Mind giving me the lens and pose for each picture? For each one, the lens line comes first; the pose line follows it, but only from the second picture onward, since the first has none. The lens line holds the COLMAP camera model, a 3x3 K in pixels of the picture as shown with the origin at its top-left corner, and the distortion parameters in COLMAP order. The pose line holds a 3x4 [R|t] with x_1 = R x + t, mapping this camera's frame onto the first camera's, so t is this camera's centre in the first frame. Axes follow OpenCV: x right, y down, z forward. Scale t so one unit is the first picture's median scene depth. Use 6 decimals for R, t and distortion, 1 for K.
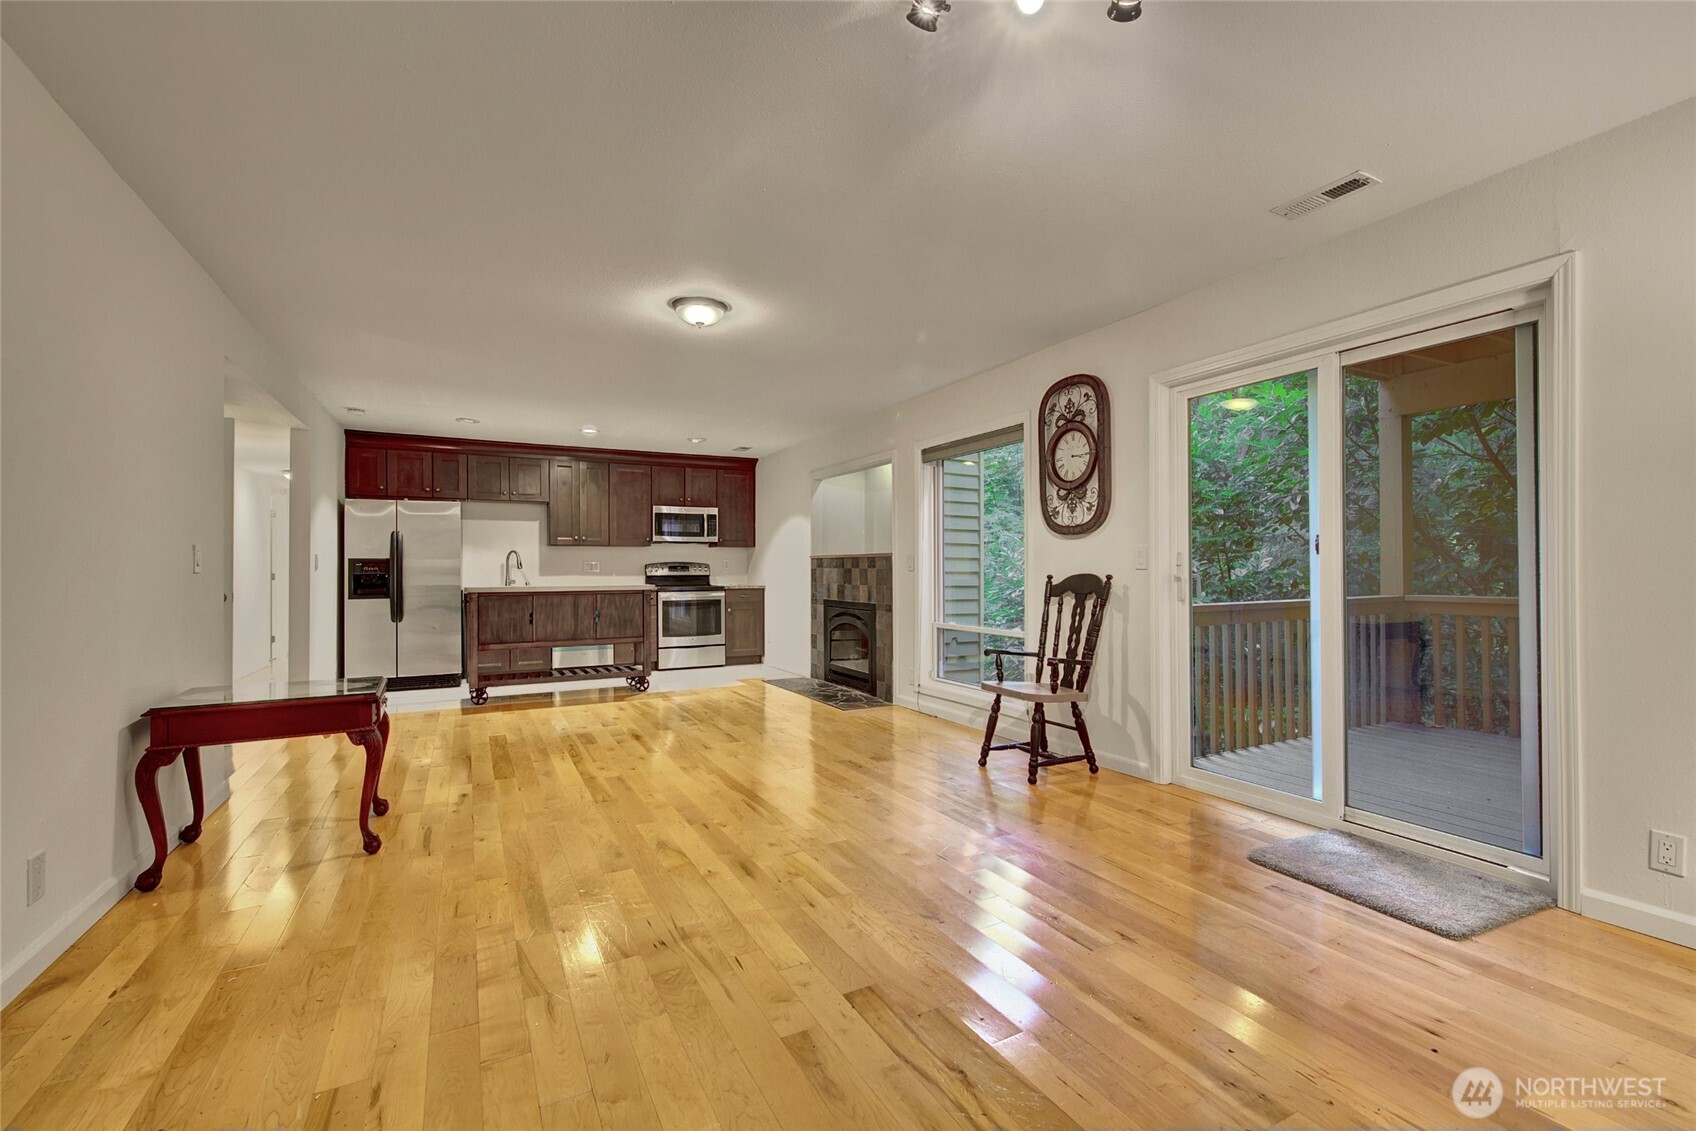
lens RADIAL K [[731.0, 0, 848.0], [0, 731.0, 565.5], [0, 0, 1]] dist [-0.002171, 0.000020]
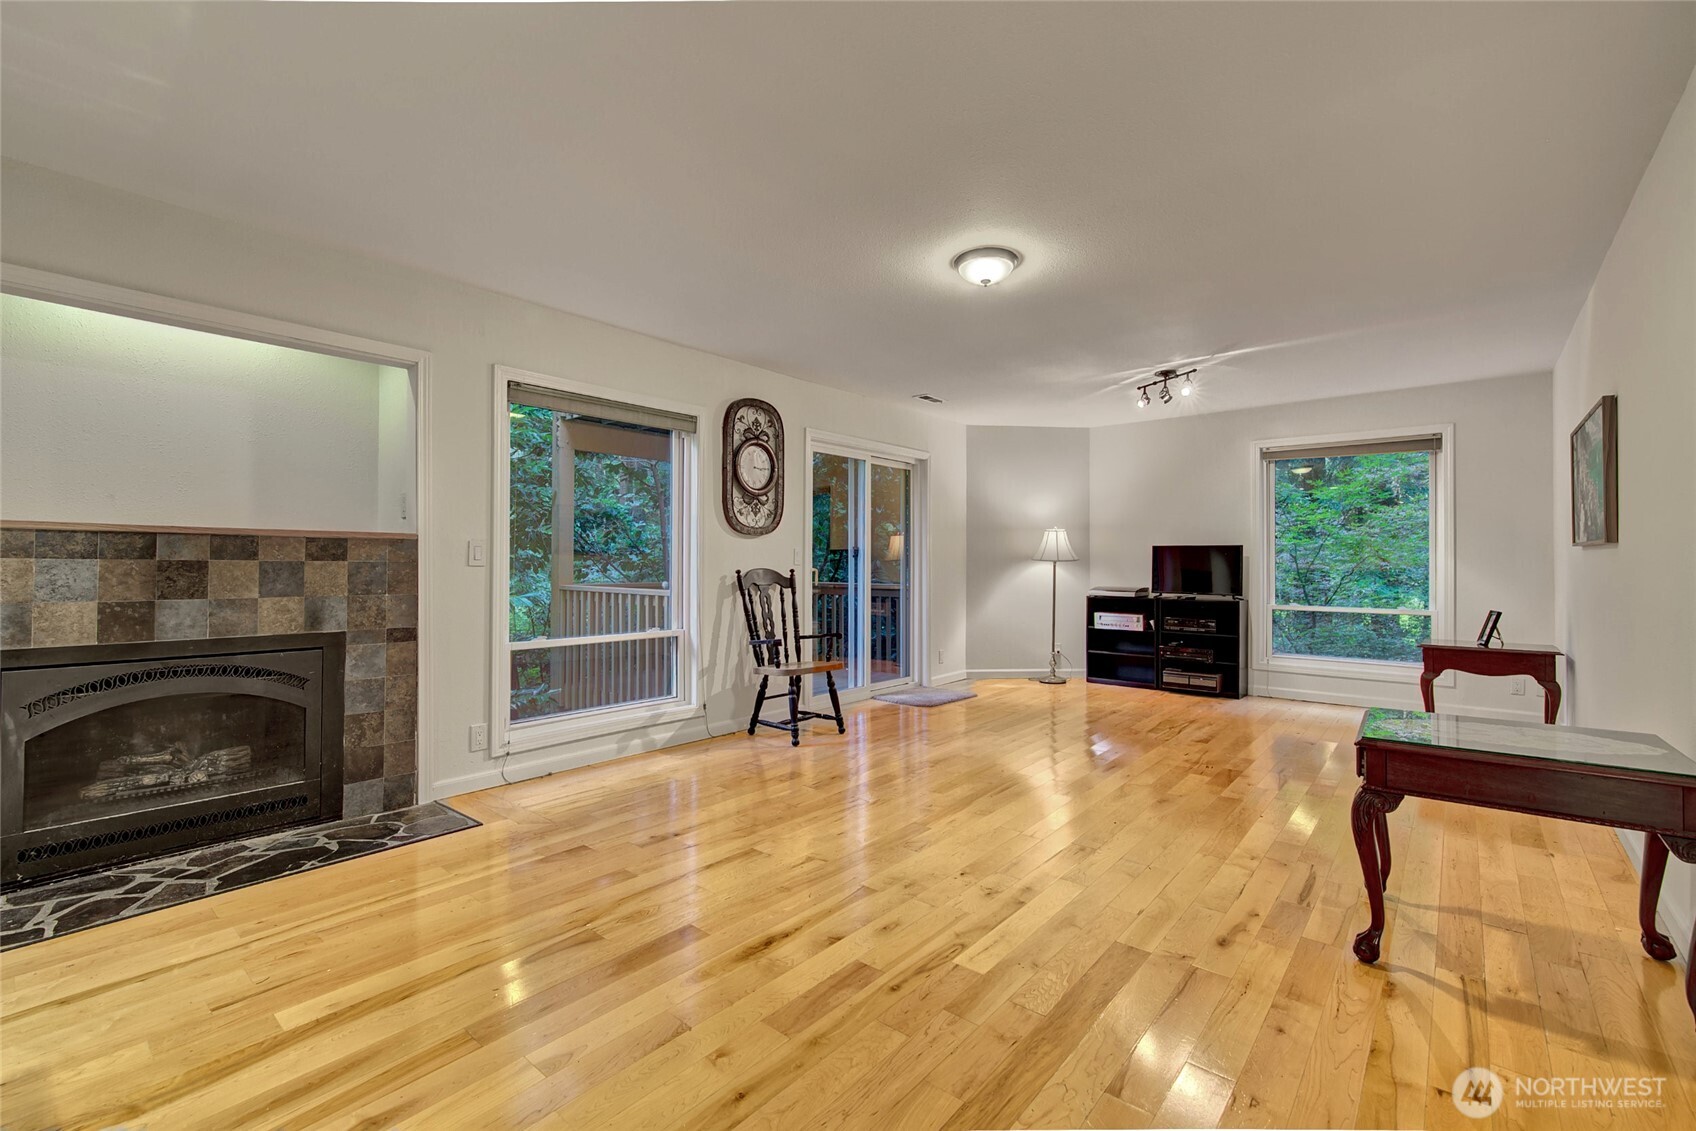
lens RADIAL K [[731.0, 0, 848.0], [0, 731.0, 565.5], [0, 0, 1]] dist [-0.002171, 0.000020]
pose [[-0.362170, -0.001759, 0.932111, -0.800044], [-0.009144, 0.999957, -0.001666, 0.006166], [-0.932067, -0.009127, -0.362170, 1.239596]]
